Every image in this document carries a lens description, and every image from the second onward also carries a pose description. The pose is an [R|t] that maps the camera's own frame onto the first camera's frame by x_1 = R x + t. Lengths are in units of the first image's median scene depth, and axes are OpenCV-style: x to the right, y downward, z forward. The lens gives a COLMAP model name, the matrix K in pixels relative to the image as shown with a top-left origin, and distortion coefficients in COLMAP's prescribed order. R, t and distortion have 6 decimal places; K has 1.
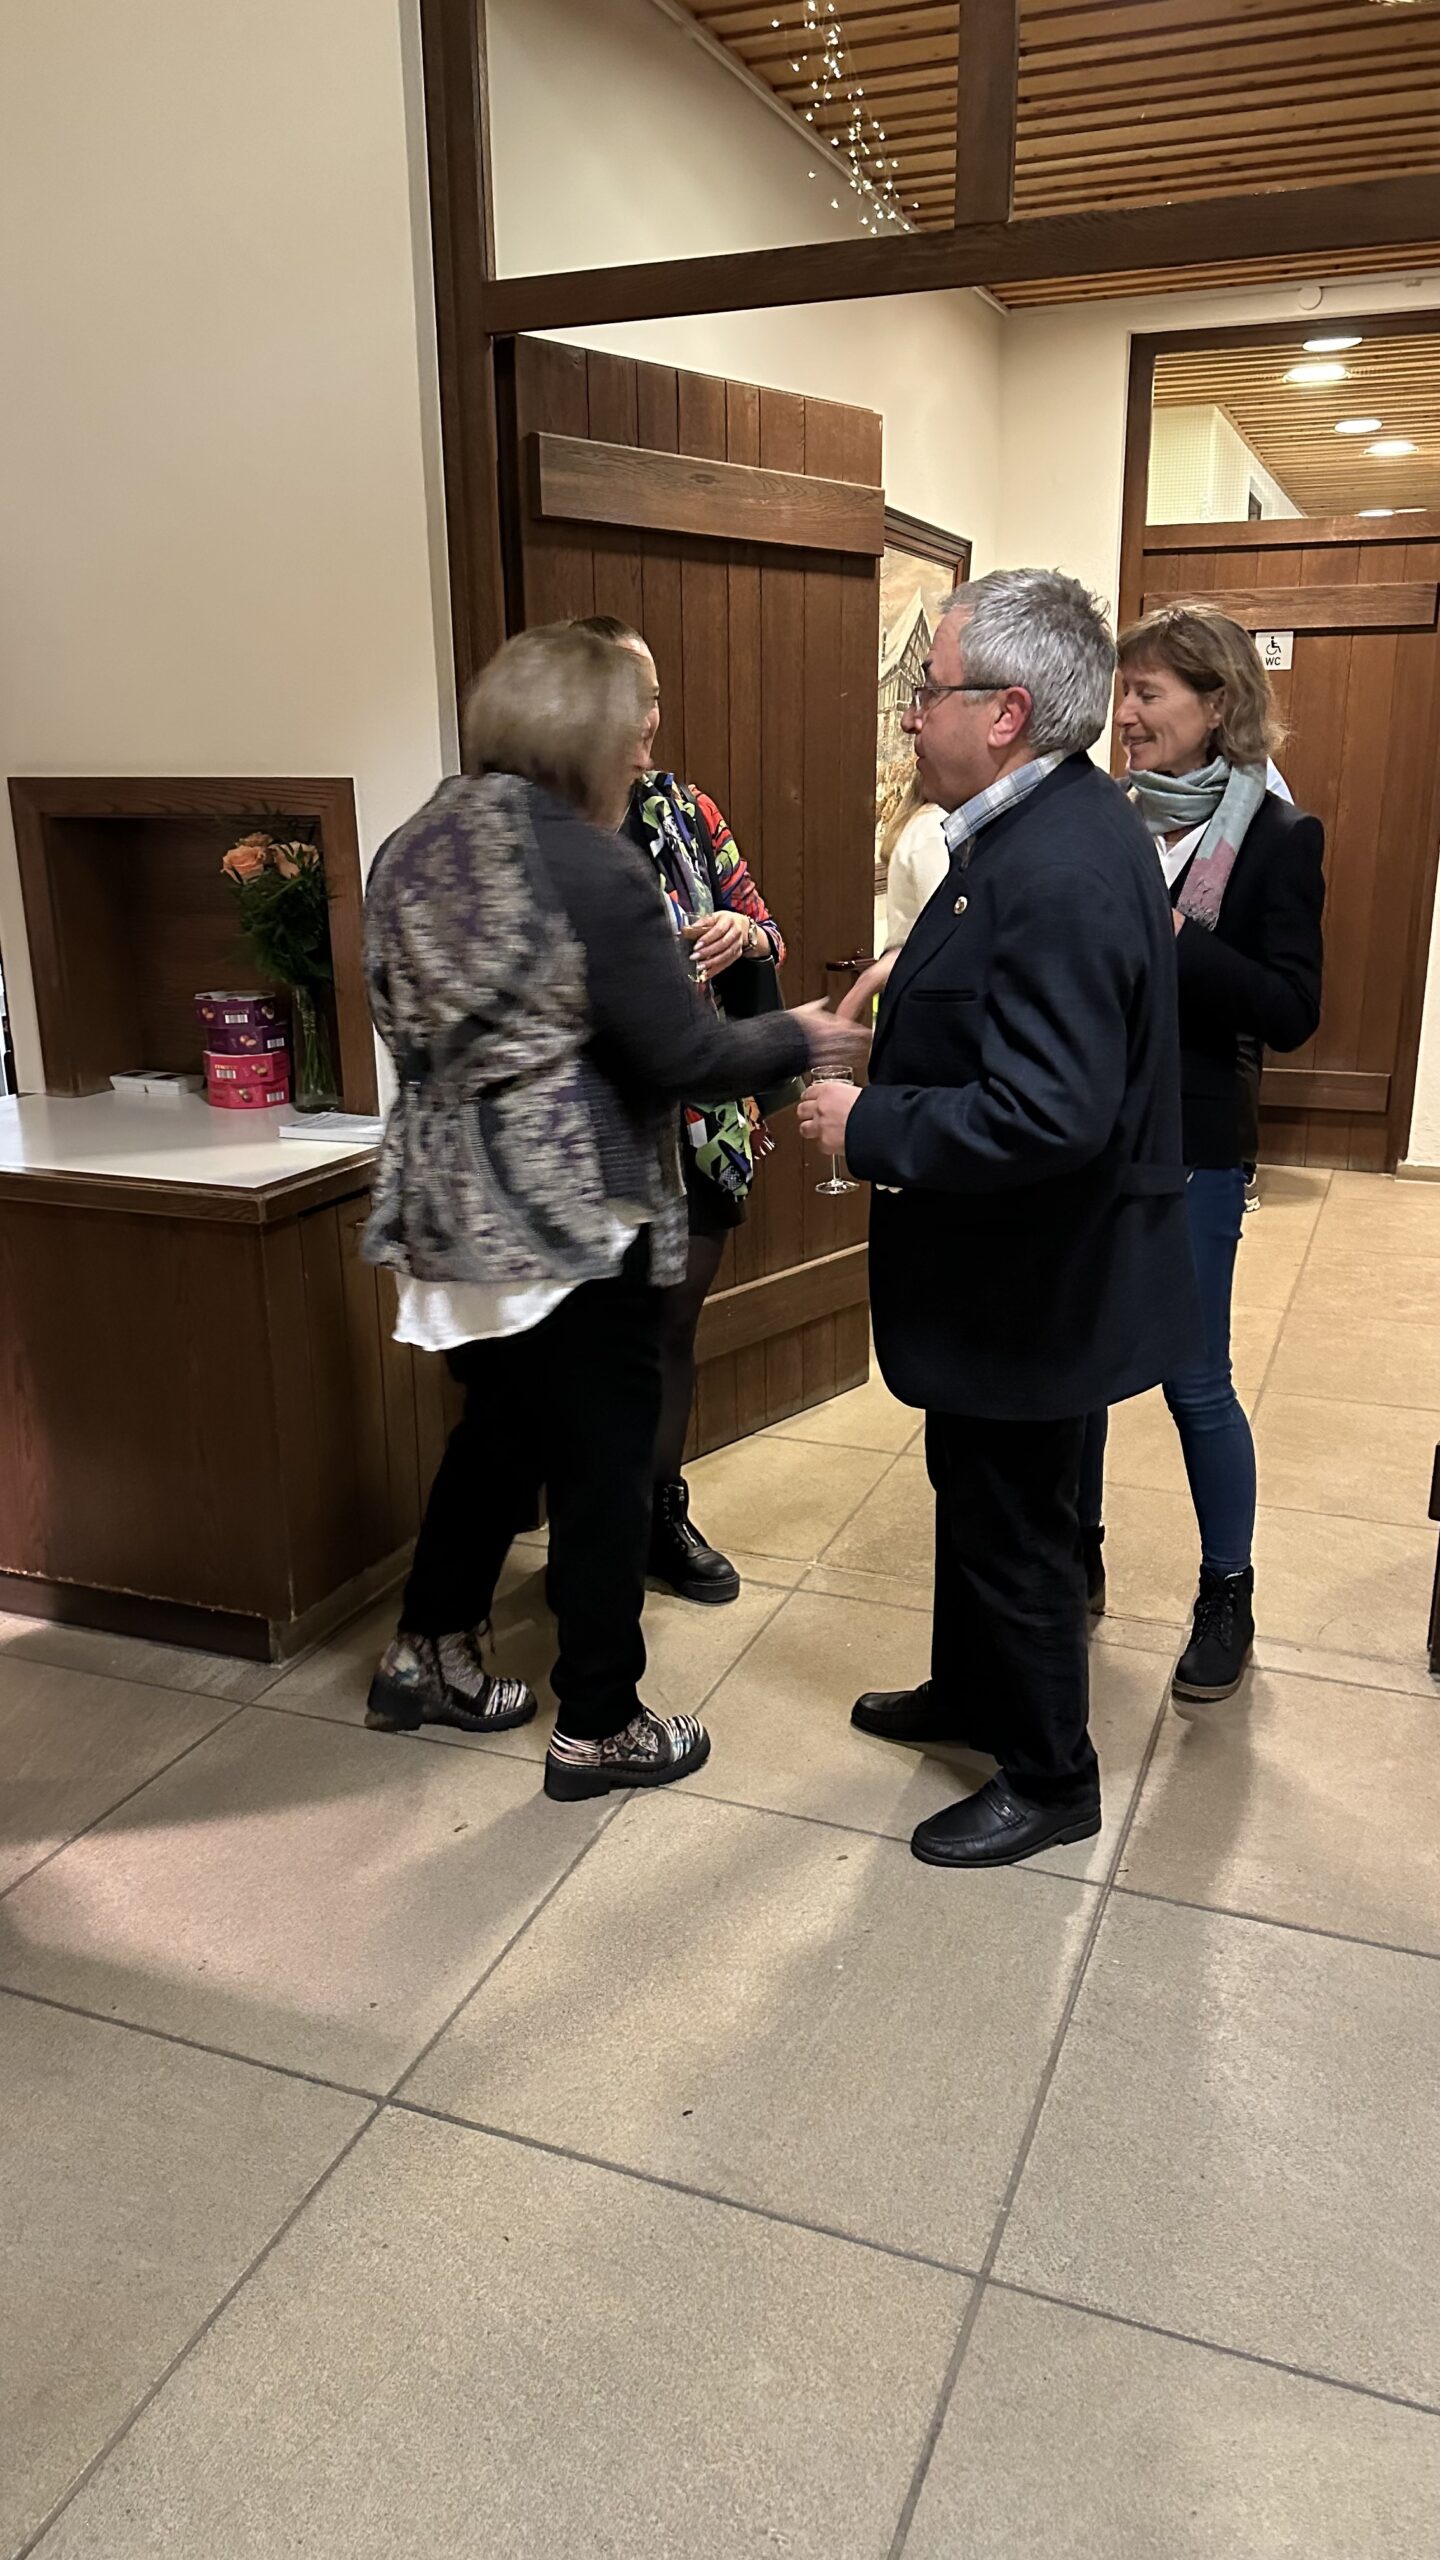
lens RADIAL K [[1780.1, 0, 722.9], [0, 1780.1, 1286.0], [0, 0, 1]] dist [0.059604, -0.079207]
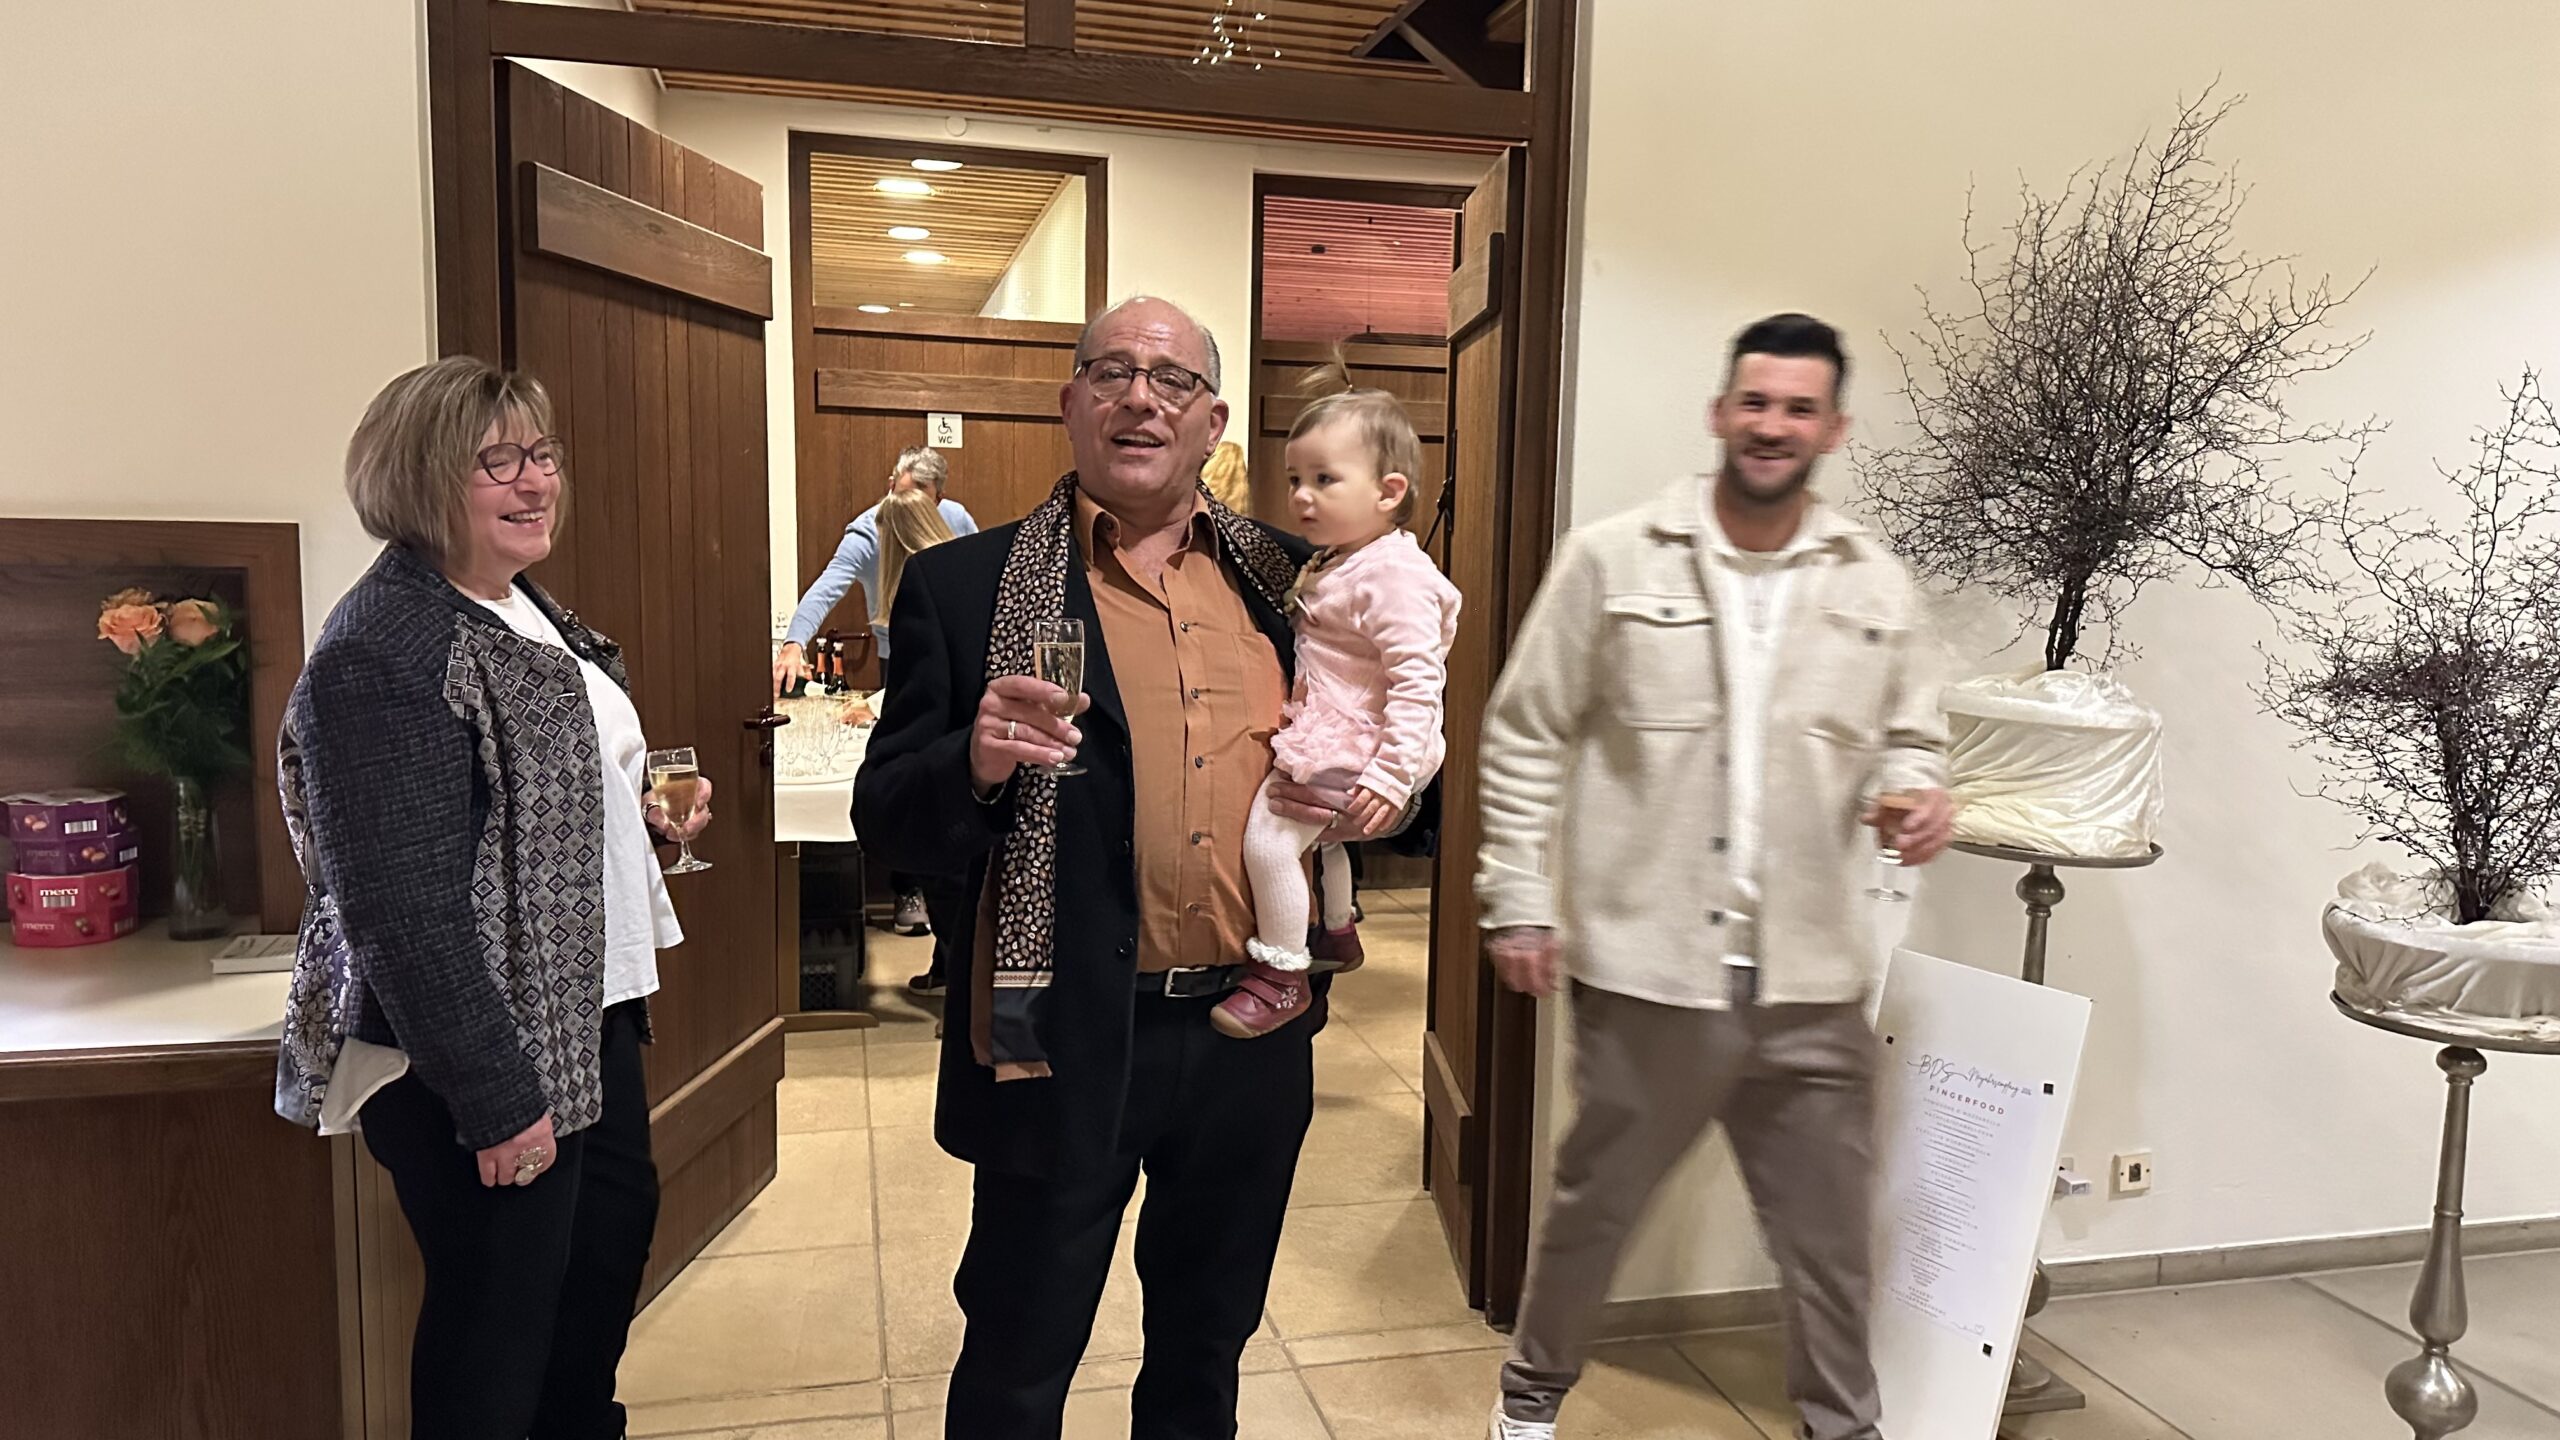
lens RADIAL K [[1780.1, 0, 1291.5], [0, 1780.1, 722.5], [0, 0, 1]] dist [0.059604, -0.079207]
pose [[0.807248, -0.038858, 0.588932, -0.292451], [0.140348, 0.981846, -0.127593, -0.023566], [-0.573283, 0.185655, 0.798047, 0.093641]]
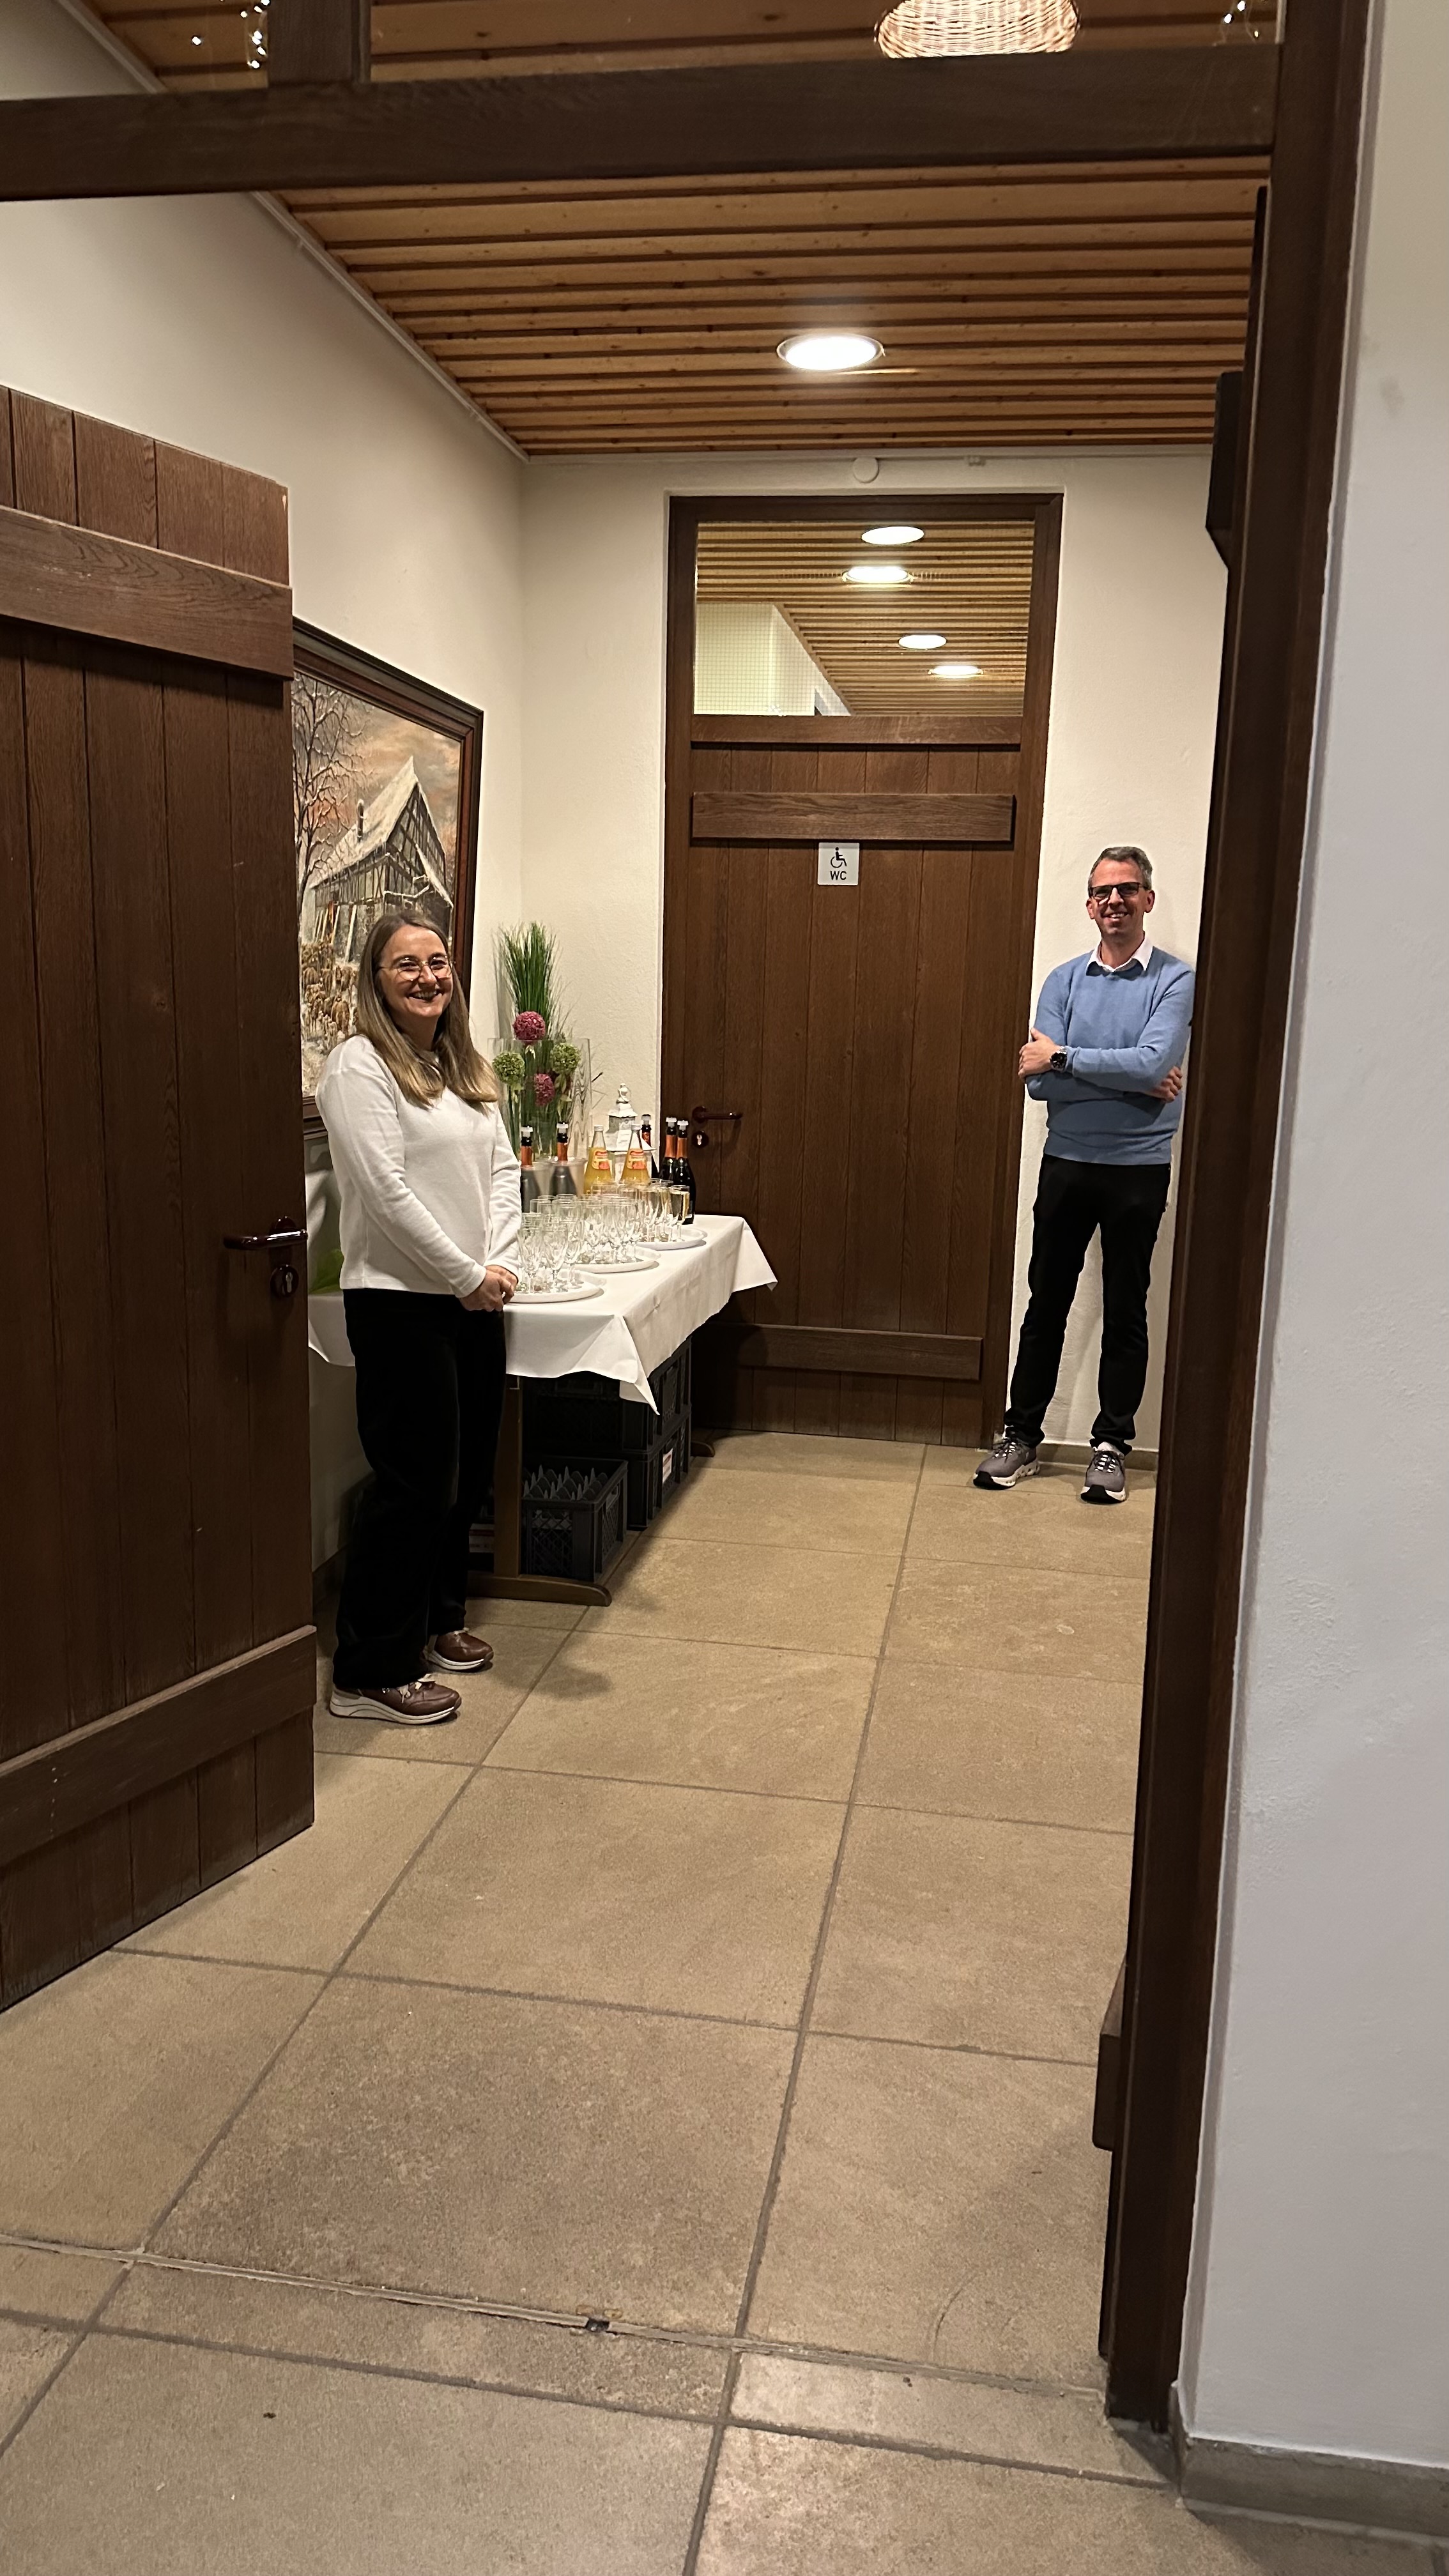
lens RADIAL K [[1791.3, 0, 720.0], [0, 1791.3, 1310.9], [0, 0, 1]] dist [0.059604, -0.079207]
pose [[0.976979, -0.003618, 0.213303, 0.108316], [0.024834, 0.994987, -0.096872, -0.091874], [-0.211883, 0.099939, 0.972172, 0.317636]]
